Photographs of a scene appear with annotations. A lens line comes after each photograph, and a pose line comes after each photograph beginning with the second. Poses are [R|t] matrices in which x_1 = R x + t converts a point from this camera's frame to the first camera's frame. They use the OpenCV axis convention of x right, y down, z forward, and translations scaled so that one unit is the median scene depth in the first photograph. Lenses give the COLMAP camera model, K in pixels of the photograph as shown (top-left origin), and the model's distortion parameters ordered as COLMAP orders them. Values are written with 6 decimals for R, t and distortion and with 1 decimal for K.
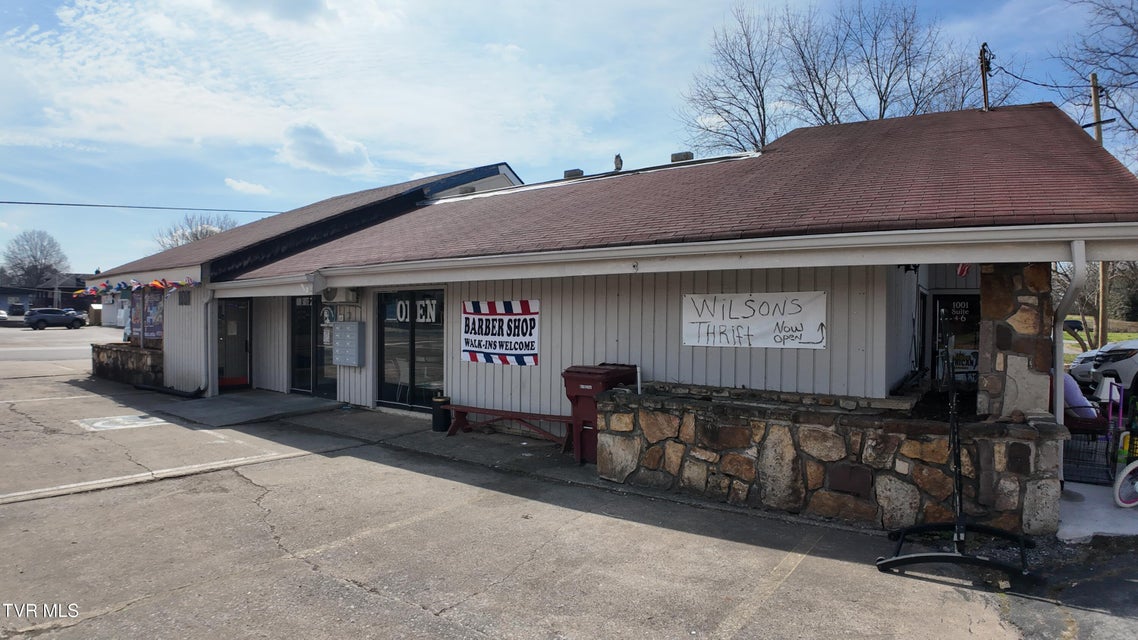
lens RADIAL K [[610.5, 0, 569.0], [0, 610.5, 320.0], [0, 0, 1]] dist [-0.072451, -0.054759]
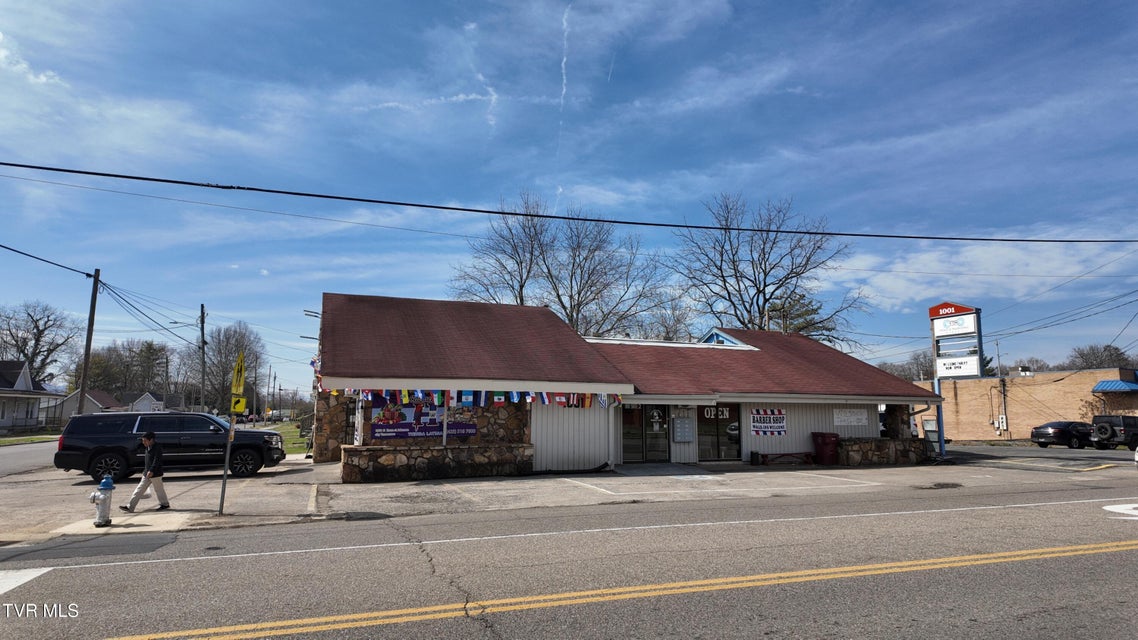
lens RADIAL K [[667.8, 0, 569.0], [0, 667.8, 320.0], [0, 0, 1]] dist [0.092257, -0.133812]
pose [[0.545102, 0.112221, 0.830825, -2.969147], [0.003544, 0.990684, -0.136138, -0.021724], [-0.838362, 0.077153, 0.539626, 0.175822]]
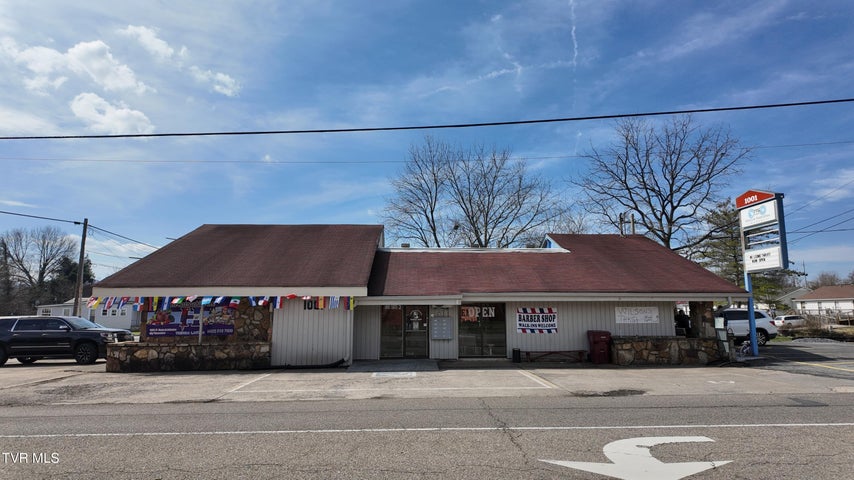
lens RADIAL K [[506.4, 0, 427.5], [0, 506.4, 241.1], [0, 0, 1]] dist [0.097894, -0.142244]
pose [[0.790166, 0.077440, 0.607981, -1.857938], [0.013149, 0.989615, -0.143138, -0.009869], [-0.612752, 0.121098, 0.780942, -0.439347]]
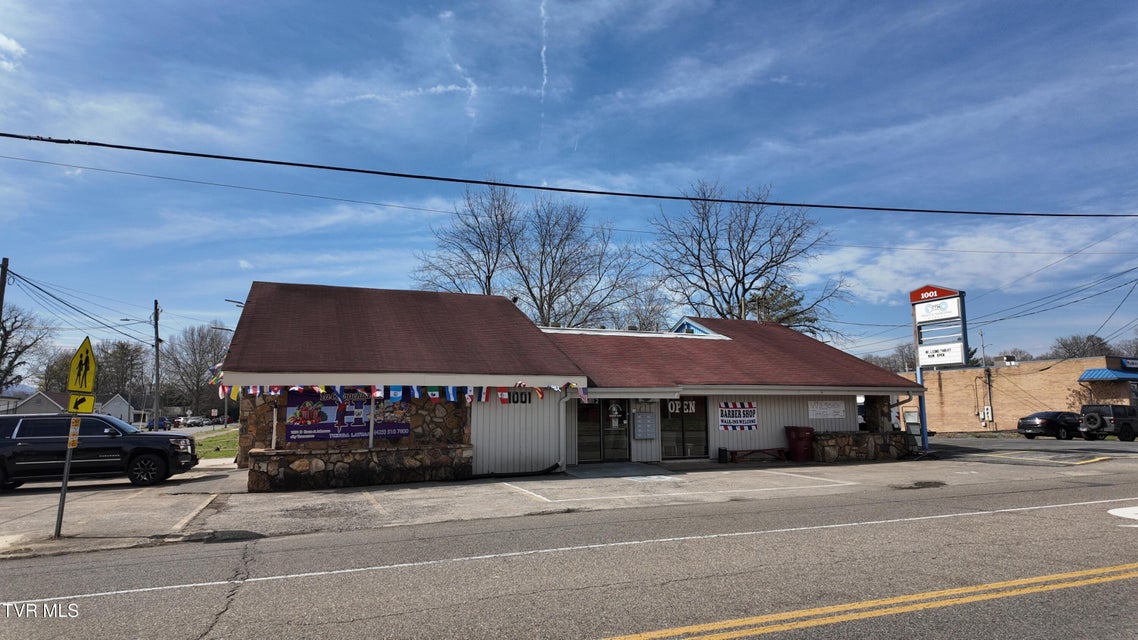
lens RADIAL K [[674.9, 0, 569.7], [0, 674.9, 321.4], [0, 0, 1]] dist [0.097894, -0.142244]
pose [[0.527295, 0.099864, 0.843793, -2.718338], [0.016697, 0.991660, -0.127798, -0.017319], [-0.849518, 0.081476, 0.521230, 0.184375]]
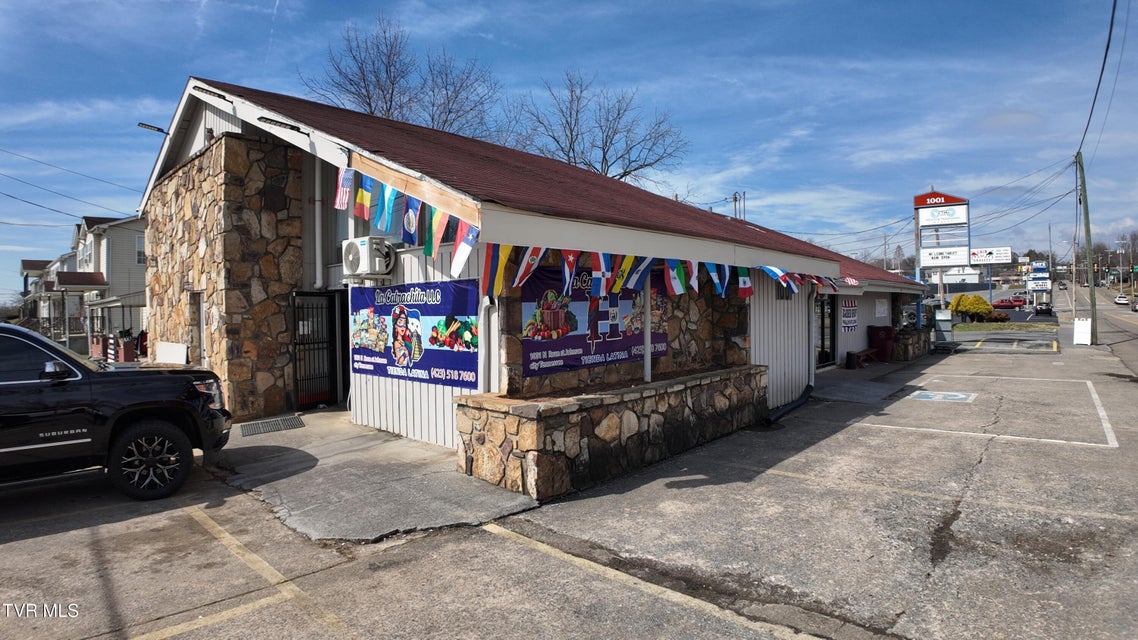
lens RADIAL K [[592.1, 0, 560.4], [0, 592.1, 306.6], [0, 0, 1]] dist [-0.071572, -0.018227]
pose [[0.119222, 0.001150, 0.992867, -2.229882], [0.024150, 0.999700, -0.004058, -0.028198], [-0.992574, 0.024461, 0.119159, 1.777134]]
